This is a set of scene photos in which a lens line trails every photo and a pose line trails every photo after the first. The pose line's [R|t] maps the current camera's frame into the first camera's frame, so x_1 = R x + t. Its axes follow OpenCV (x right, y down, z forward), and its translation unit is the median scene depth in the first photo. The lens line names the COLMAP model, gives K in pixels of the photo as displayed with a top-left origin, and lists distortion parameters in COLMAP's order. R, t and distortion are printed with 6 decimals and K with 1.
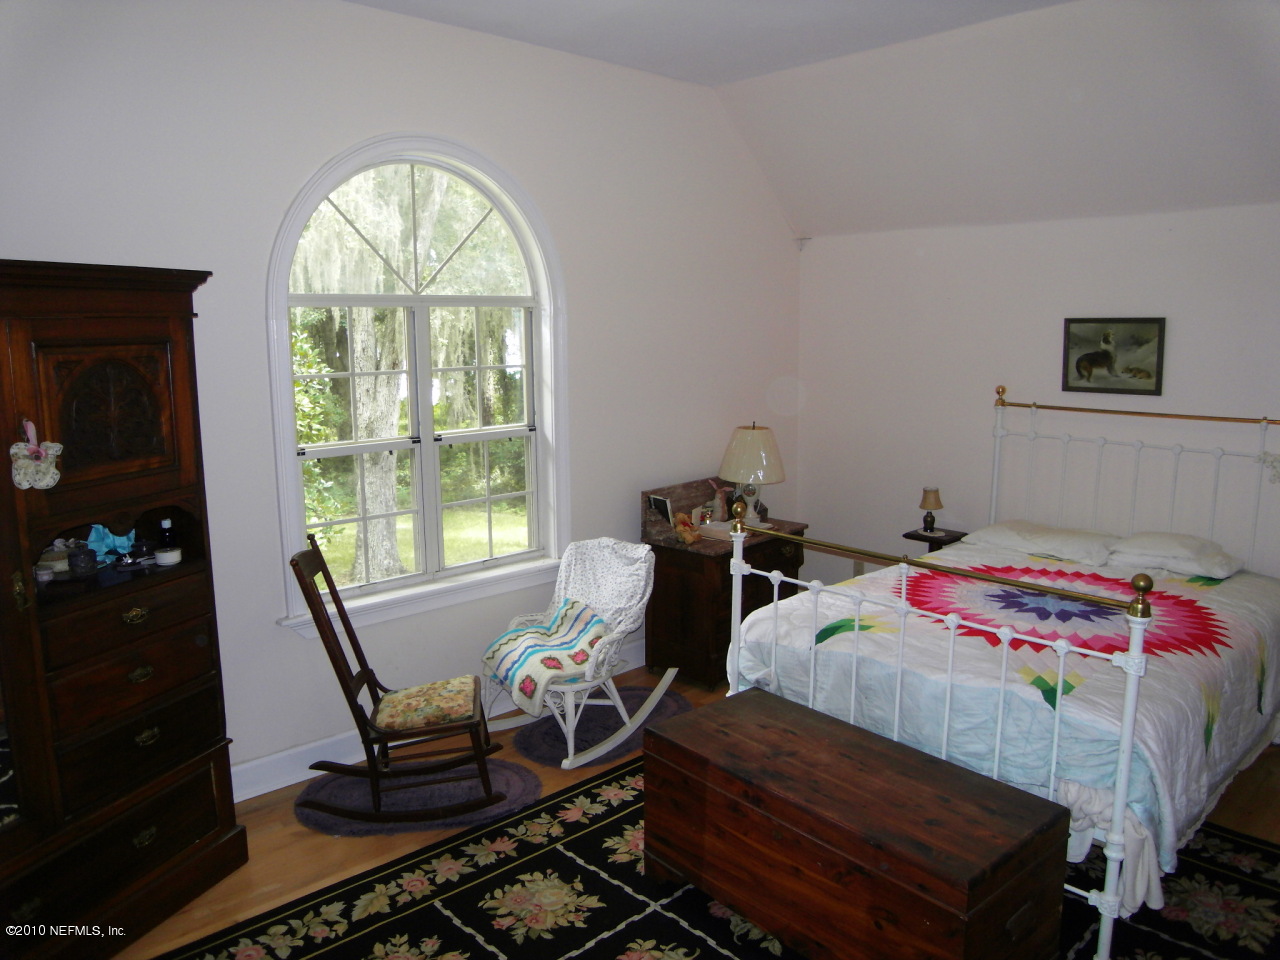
lens RADIAL K [[920.8, 0, 656.0], [0, 920.8, 476.4], [0, 0, 1]] dist [-0.026752, -0.000719]
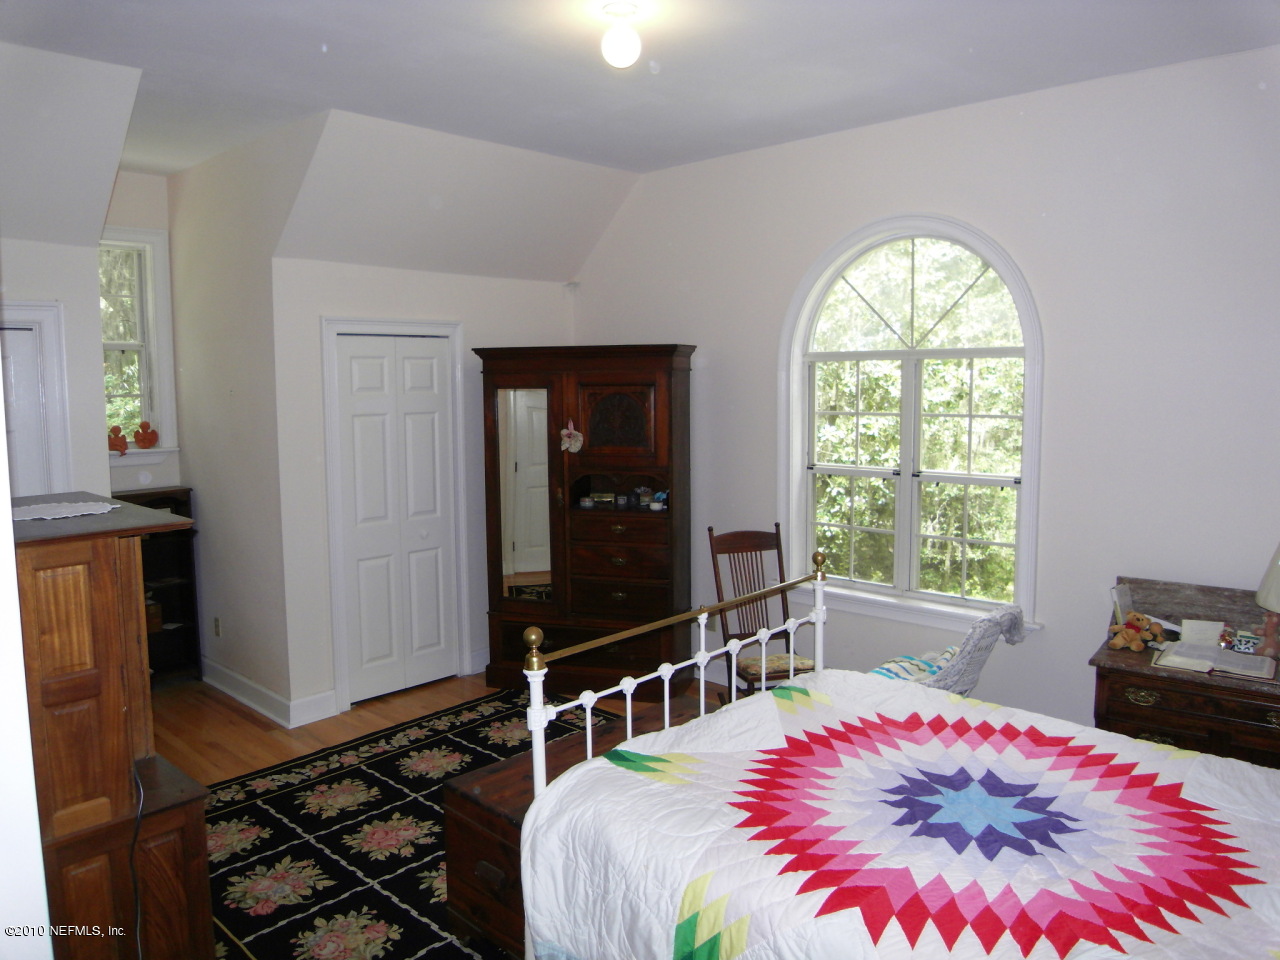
lens RADIAL K [[920.8, 0, 656.0], [0, 920.8, 476.4], [0, 0, 1]] dist [-0.026752, -0.000719]
pose [[0.086638, 0.109320, -0.990224, 1.020504], [-0.160541, 0.982503, 0.094421, -0.113534], [0.983219, 0.150791, 0.102672, 0.675704]]
